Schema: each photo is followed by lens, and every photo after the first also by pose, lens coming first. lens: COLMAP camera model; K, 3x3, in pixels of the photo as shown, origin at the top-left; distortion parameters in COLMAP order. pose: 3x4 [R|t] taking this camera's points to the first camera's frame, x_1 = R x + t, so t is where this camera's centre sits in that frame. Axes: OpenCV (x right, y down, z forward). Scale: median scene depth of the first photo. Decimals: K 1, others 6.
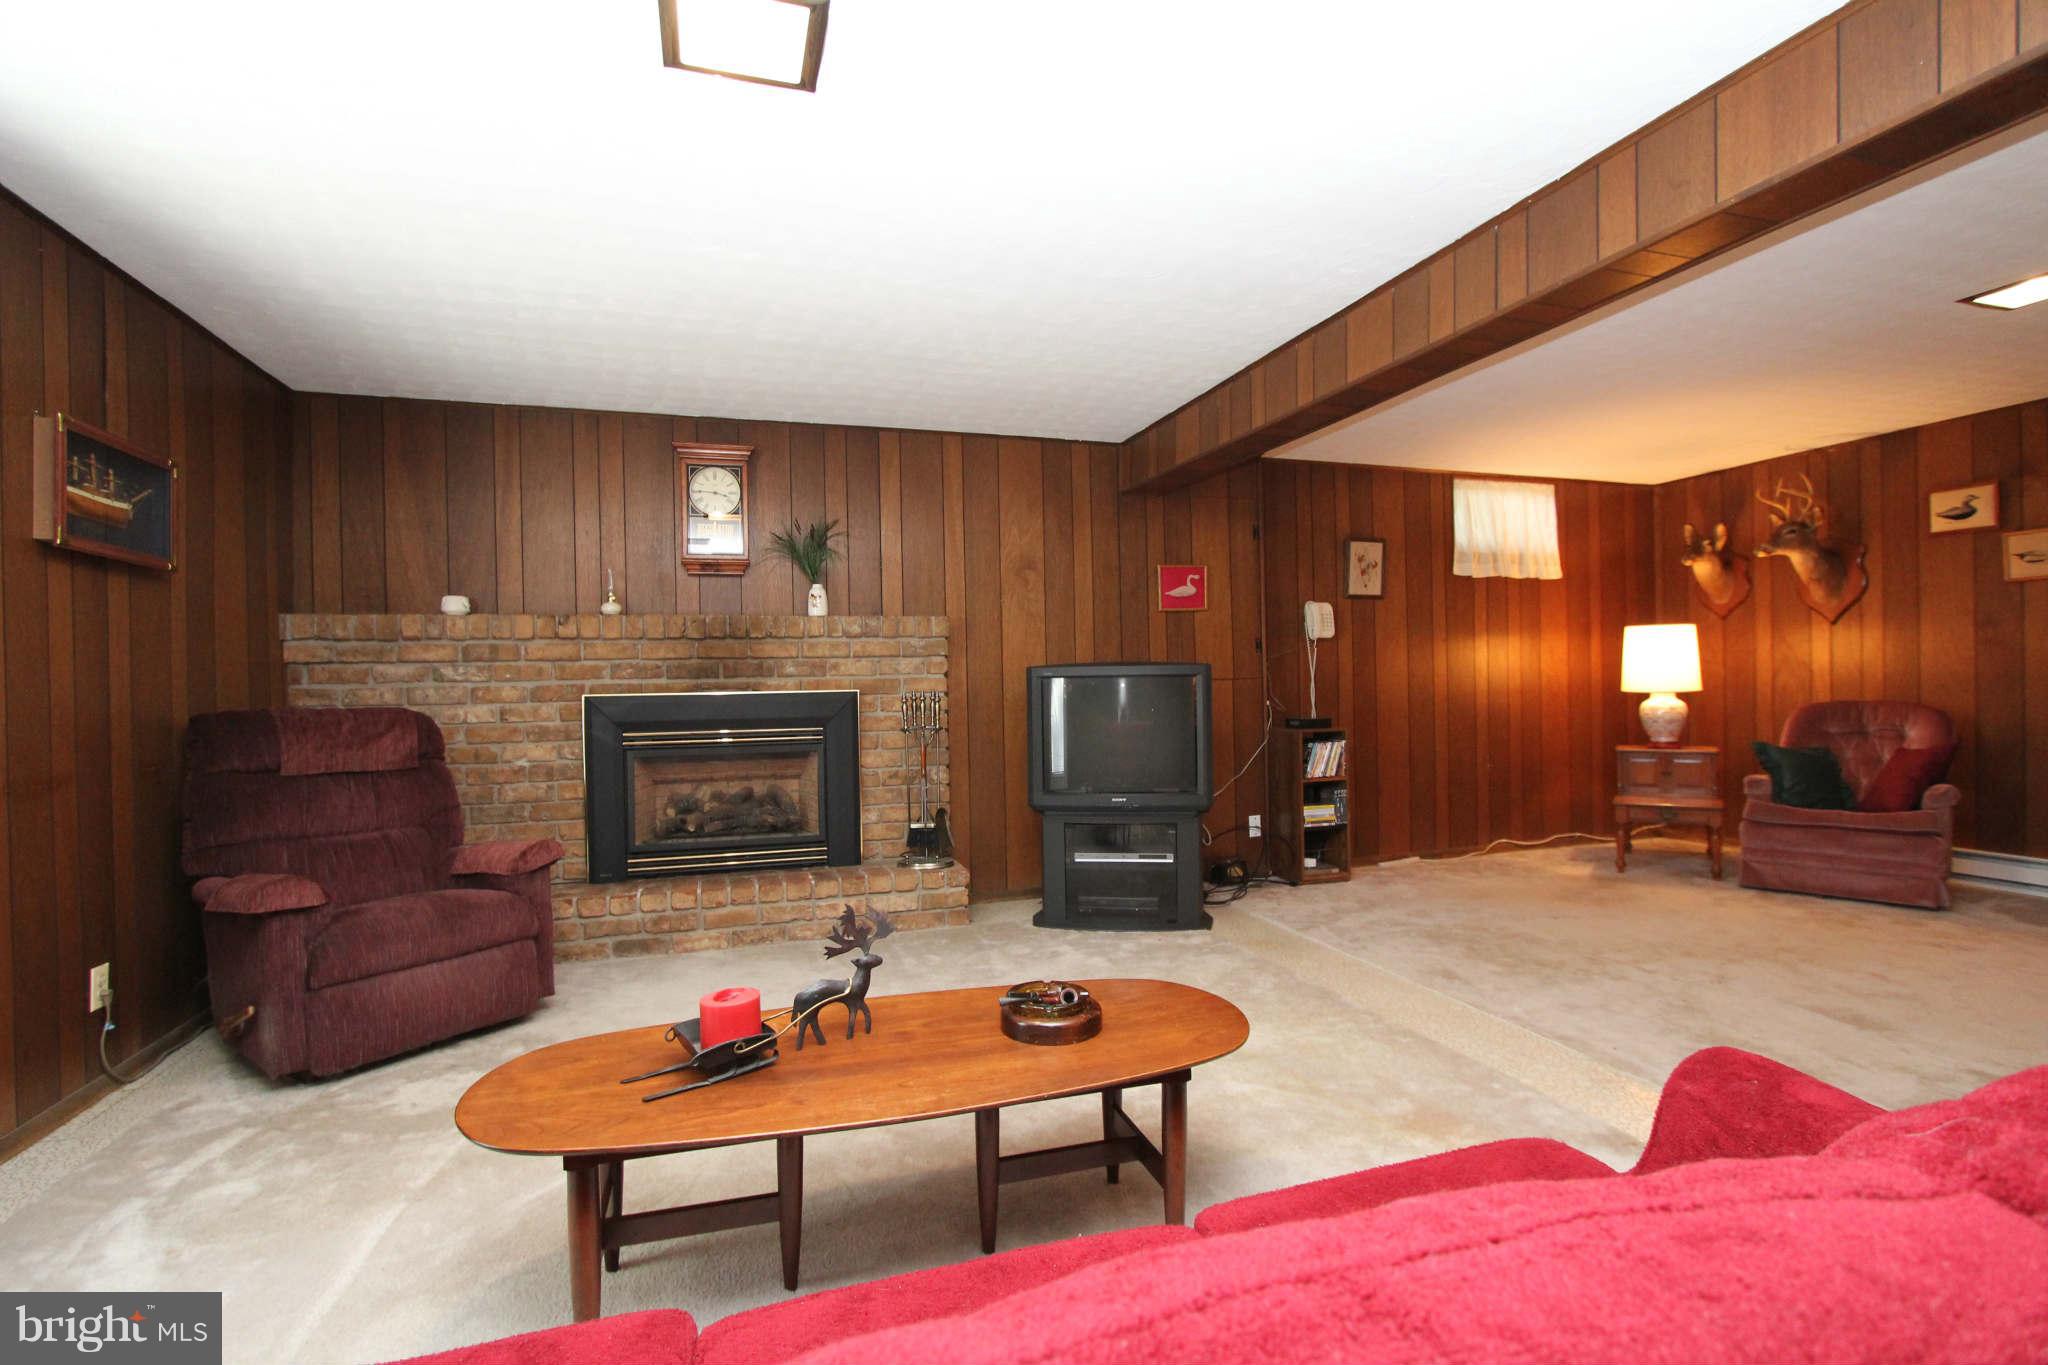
lens RADIAL K [[935.1, 0, 1019.0], [0, 935.1, 694.2], [0, 0, 1]] dist [-0.016575, 0.000433]
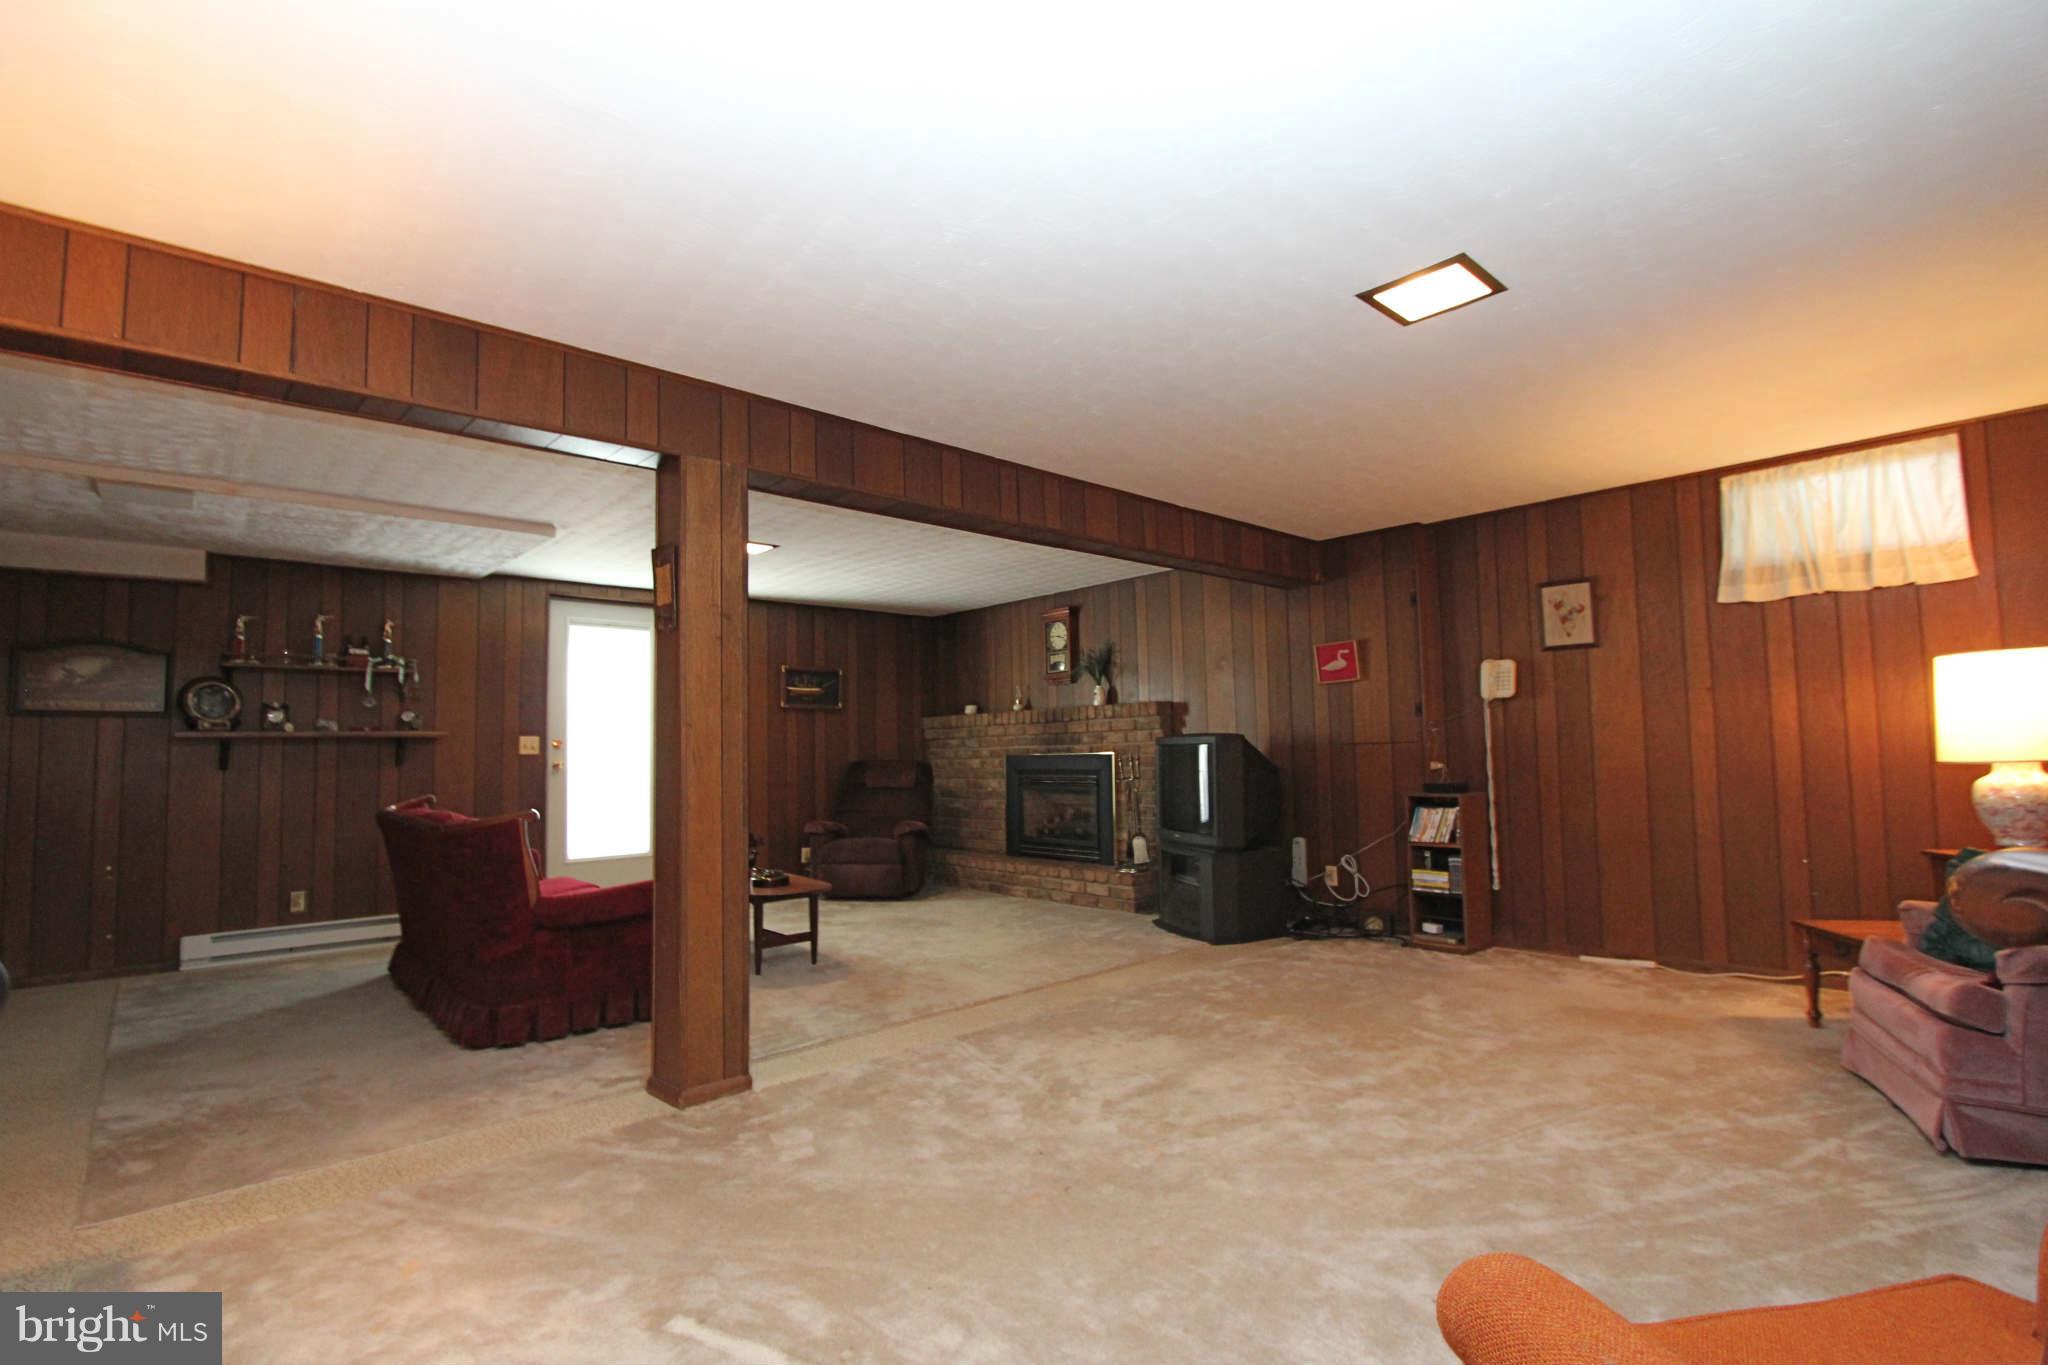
lens RADIAL K [[935.1, 0, 1019.8], [0, 935.1, 679.7], [0, 0, 1]] dist [-0.016575, 0.000433]
pose [[0.422053, -0.059558, -0.904613, 1.040691], [0.010294, 0.998090, -0.060910, -0.028208], [0.906513, 0.016395, 0.421860, 0.179339]]
